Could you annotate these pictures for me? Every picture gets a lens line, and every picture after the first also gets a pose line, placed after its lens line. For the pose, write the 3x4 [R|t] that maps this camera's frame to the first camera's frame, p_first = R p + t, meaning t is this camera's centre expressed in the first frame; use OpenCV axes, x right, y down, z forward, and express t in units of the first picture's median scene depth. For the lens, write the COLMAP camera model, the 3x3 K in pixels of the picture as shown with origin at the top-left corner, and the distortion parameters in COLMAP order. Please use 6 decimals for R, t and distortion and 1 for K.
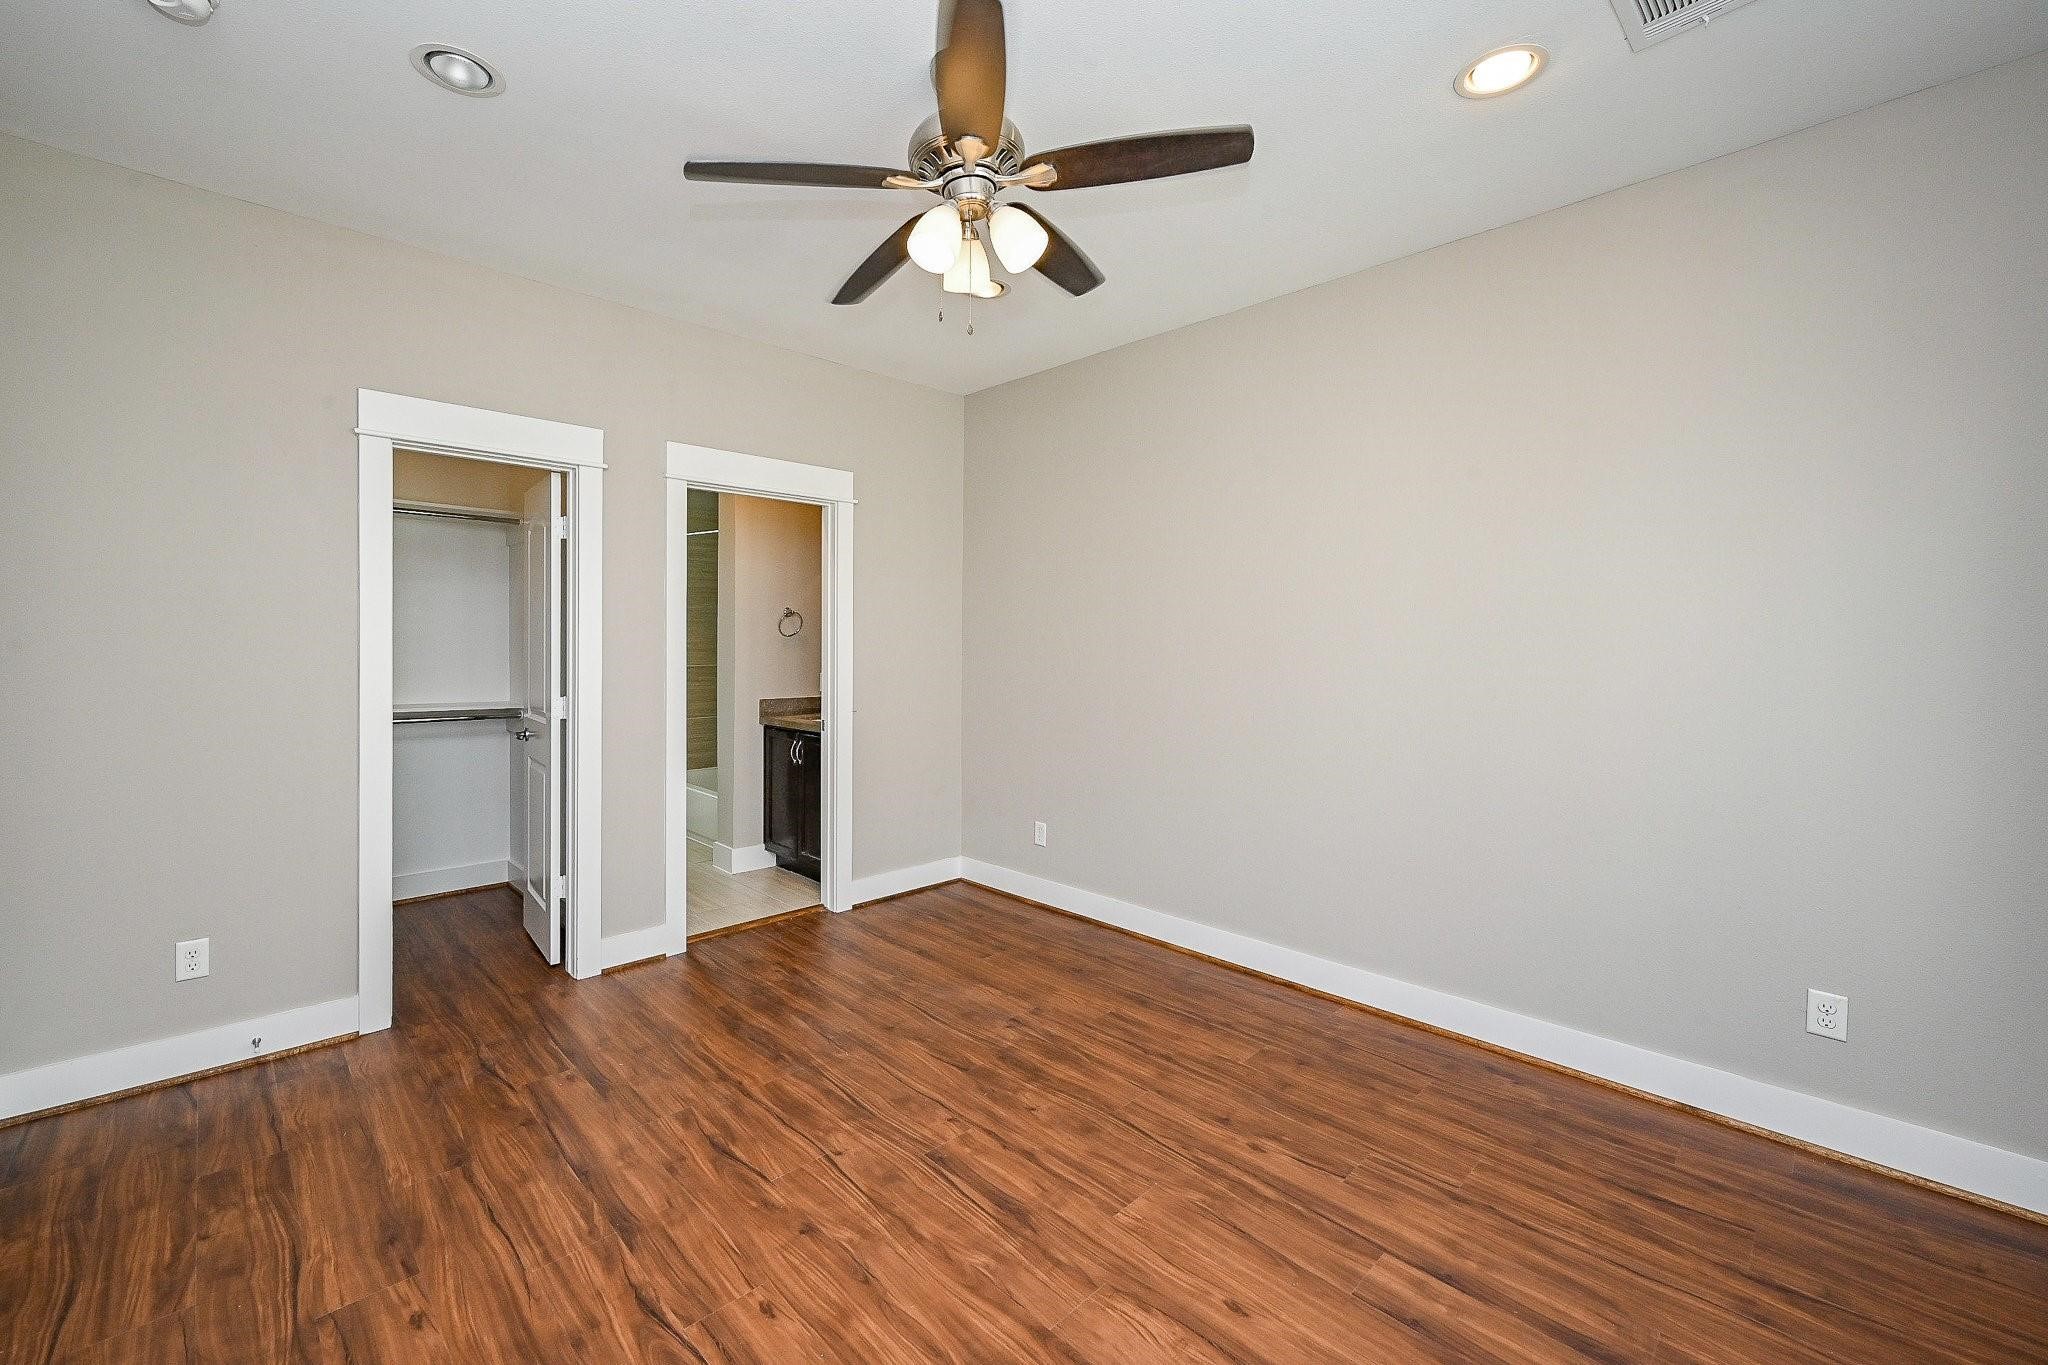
lens RADIAL K [[839.9, 0, 1020.0], [0, 839.9, 659.1], [0, 0, 1]] dist [0.000469, 0.000149]
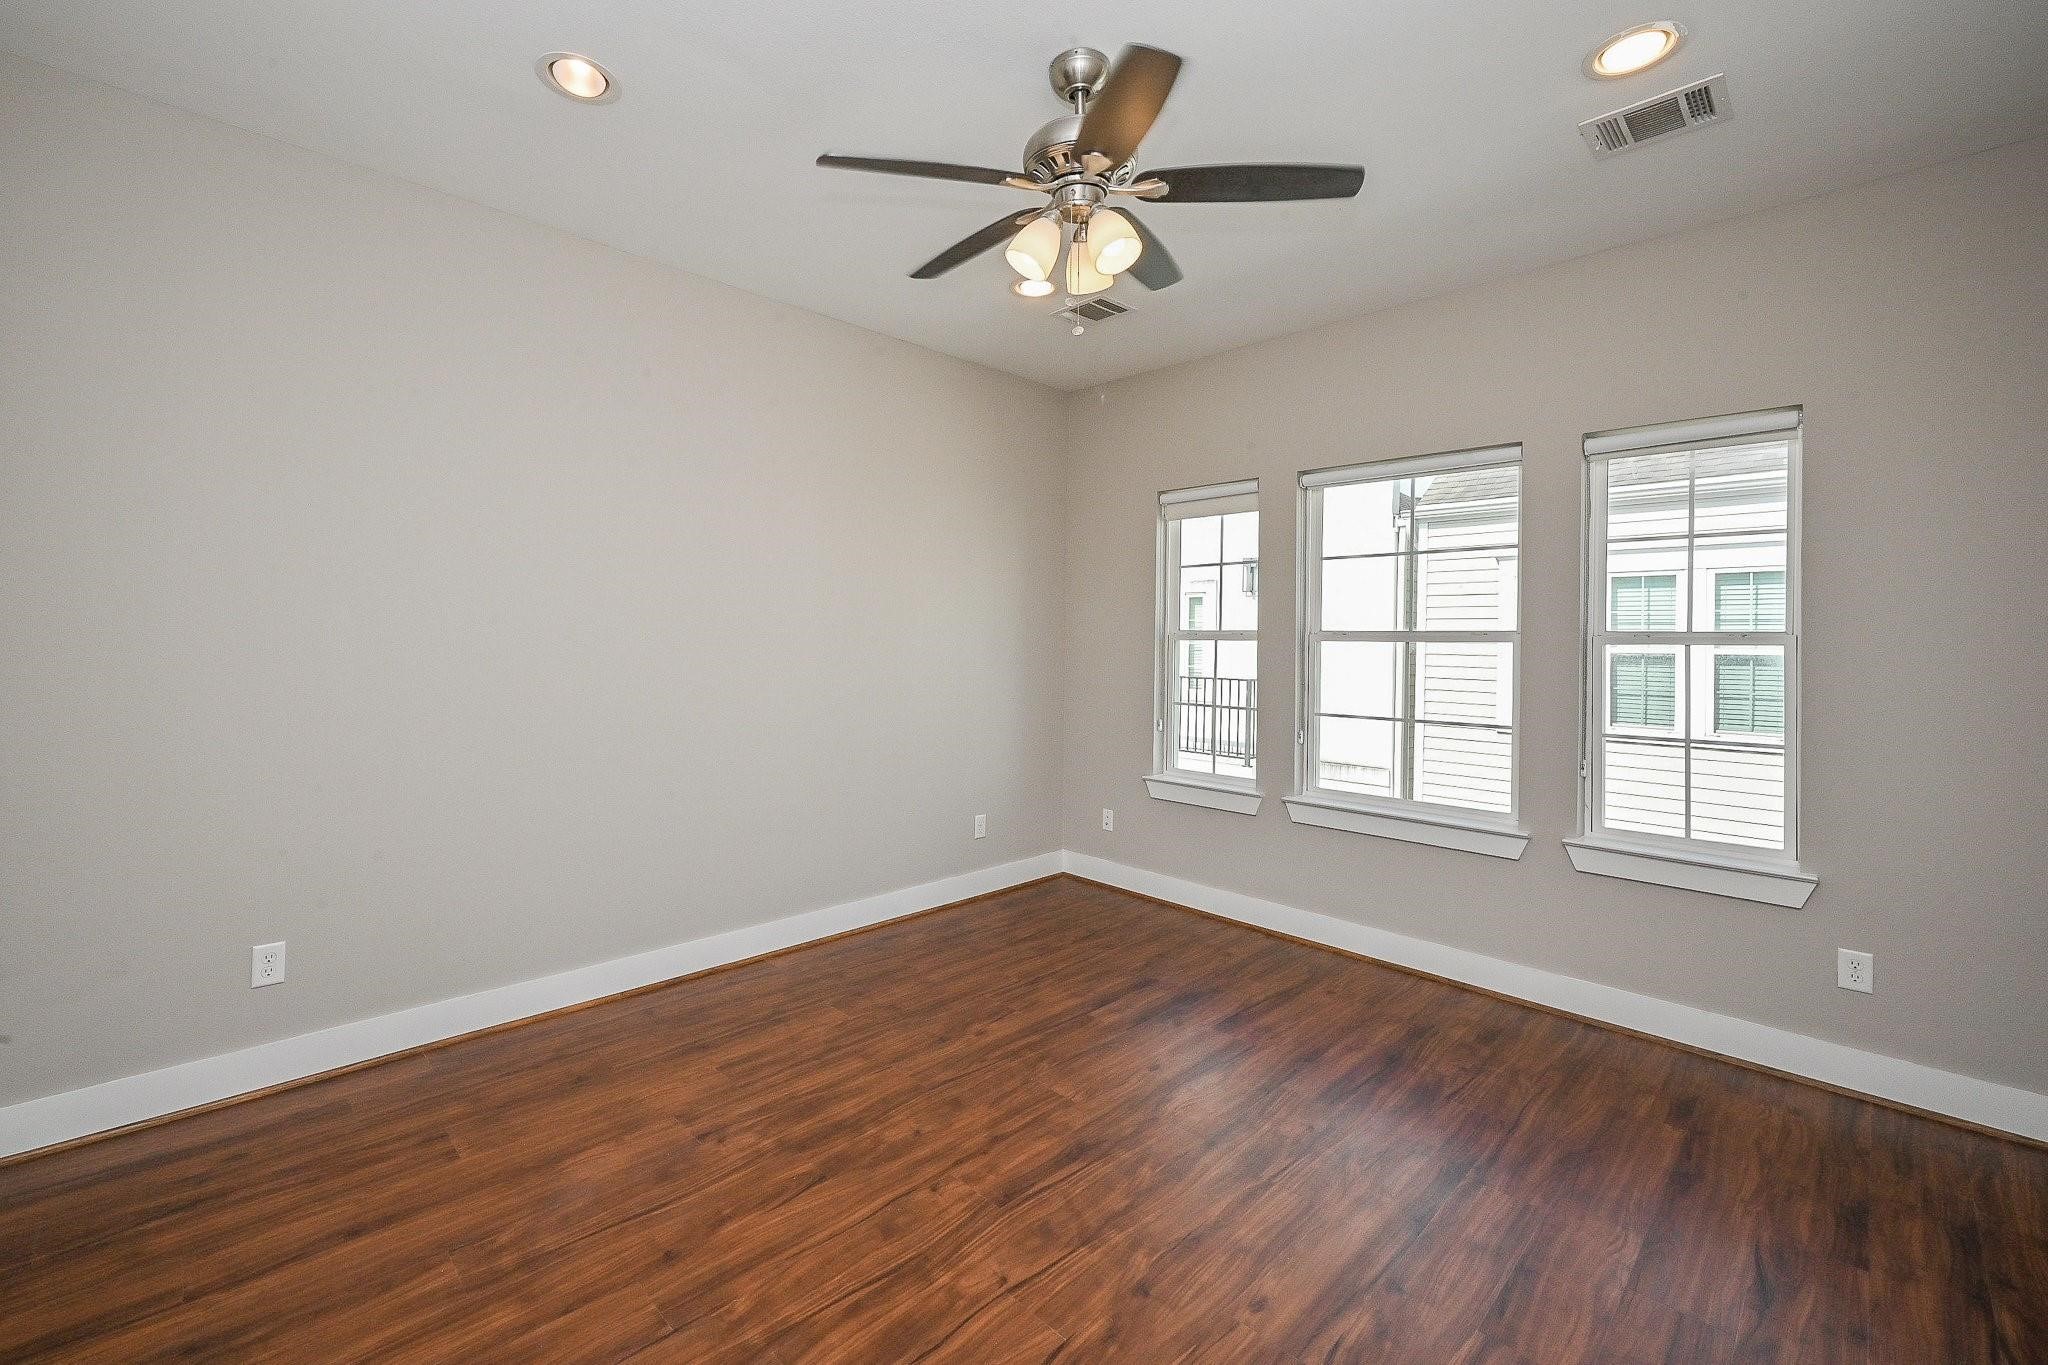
lens RADIAL K [[846.8, 0, 940.1], [0, 846.8, 656.4], [0, 0, 1]] dist [0.000784, 0.000031]
pose [[0.038639, -0.024989, 0.998941, -0.961651], [0.002459, 0.999687, 0.024912, -0.019179], [-0.999250, 0.001493, 0.038688, 0.986337]]
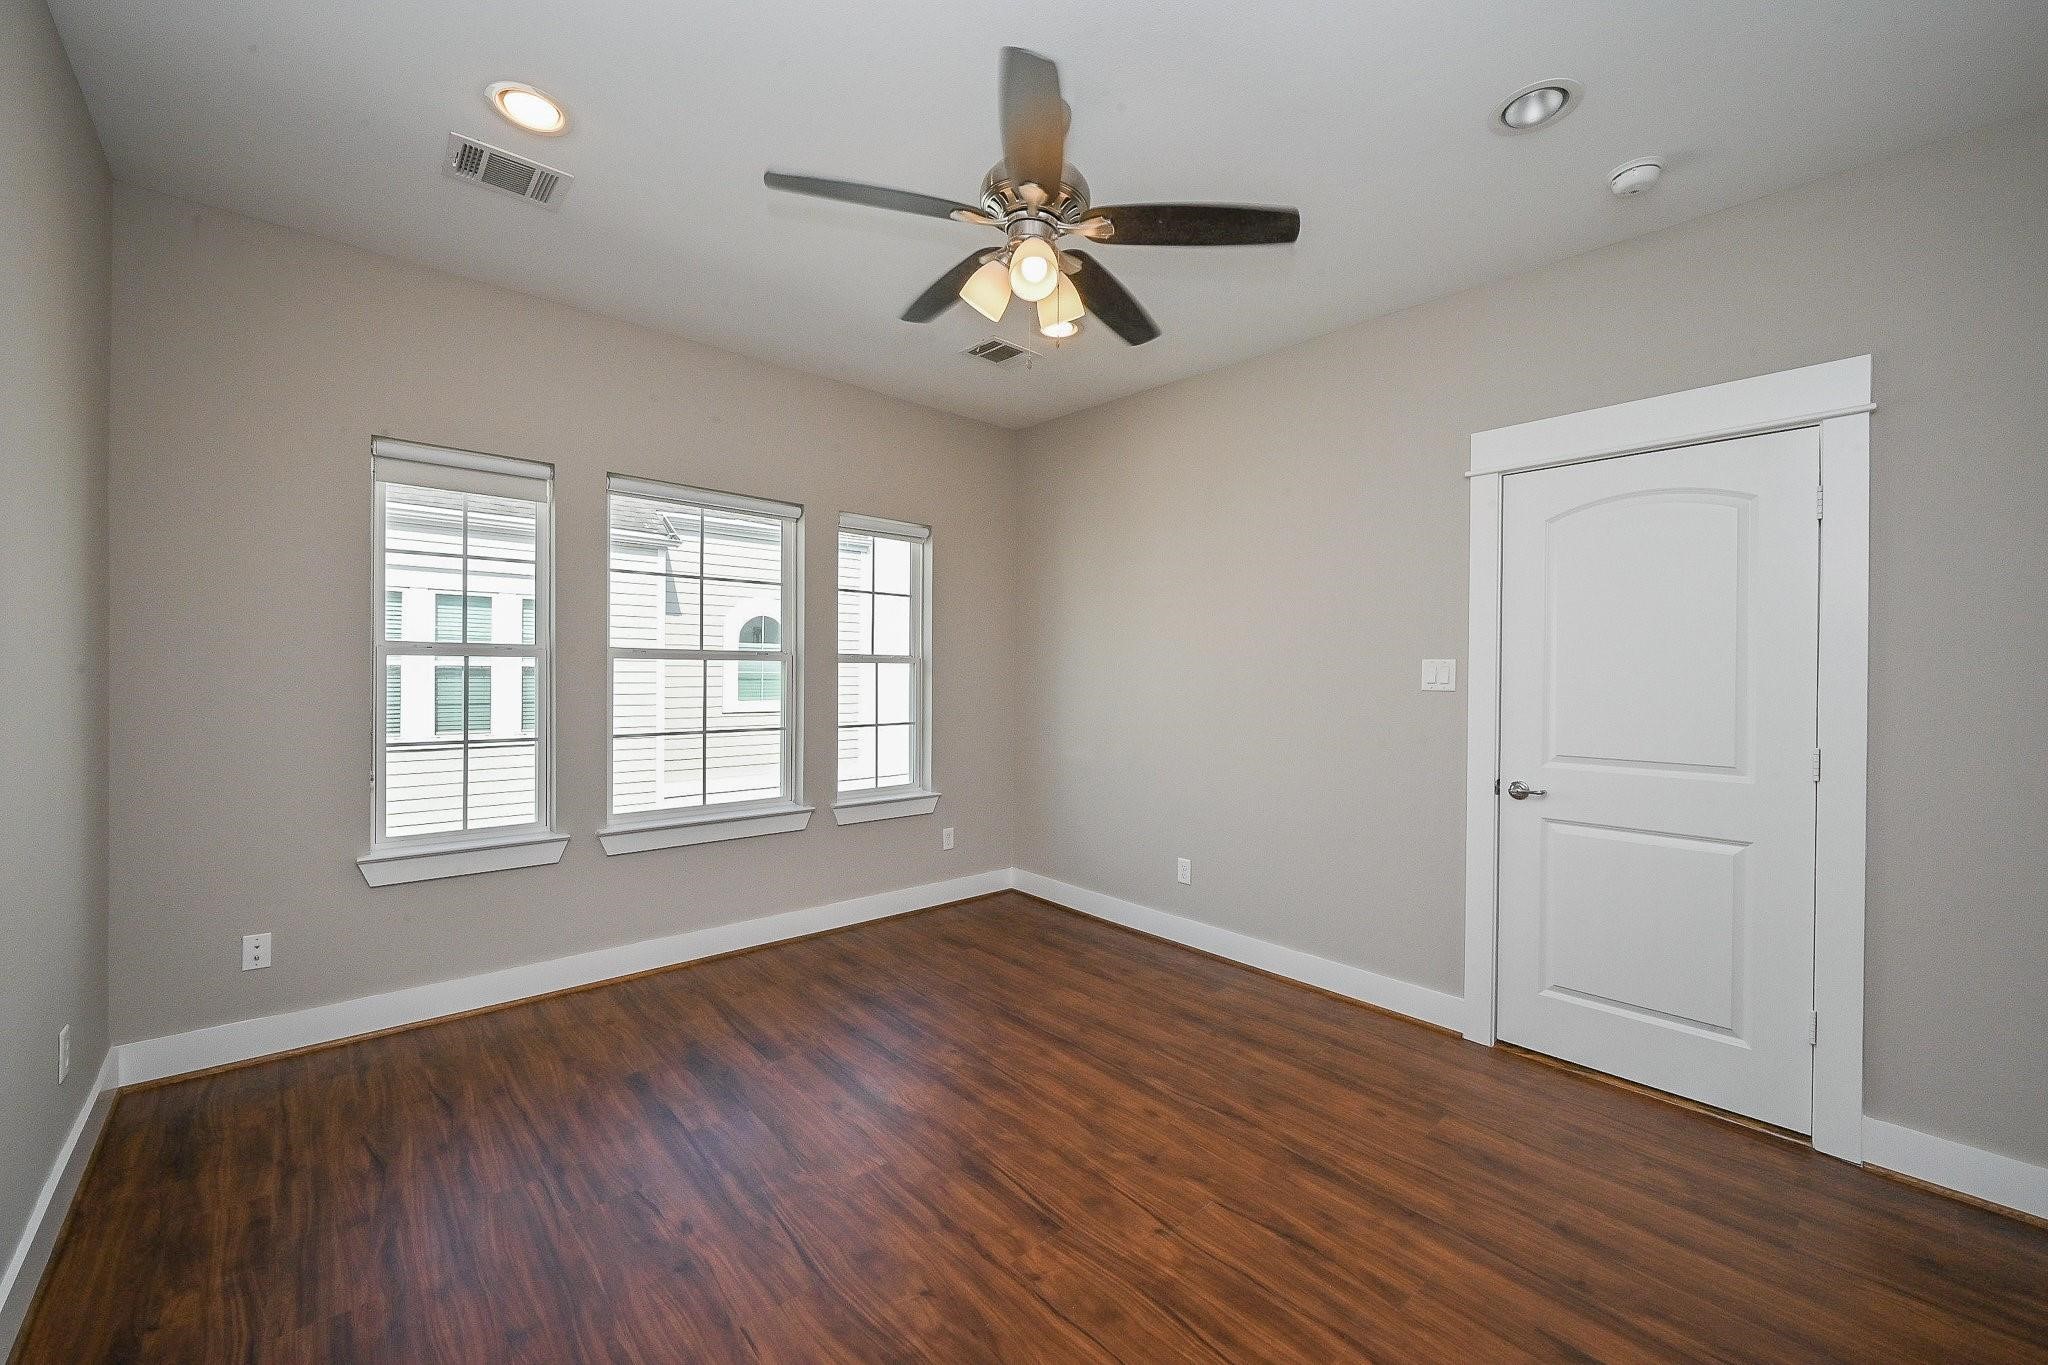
lens RADIAL K [[801.4, 0, 1052.2], [0, 801.4, 683.1], [0, 0, 1]] dist [-0.000913, -0.000016]
pose [[-0.999471, -0.019859, 0.025766, -0.107766], [-0.019085, 0.999369, 0.029941, -0.017627], [-0.026344, 0.029433, -0.999220, 1.763872]]
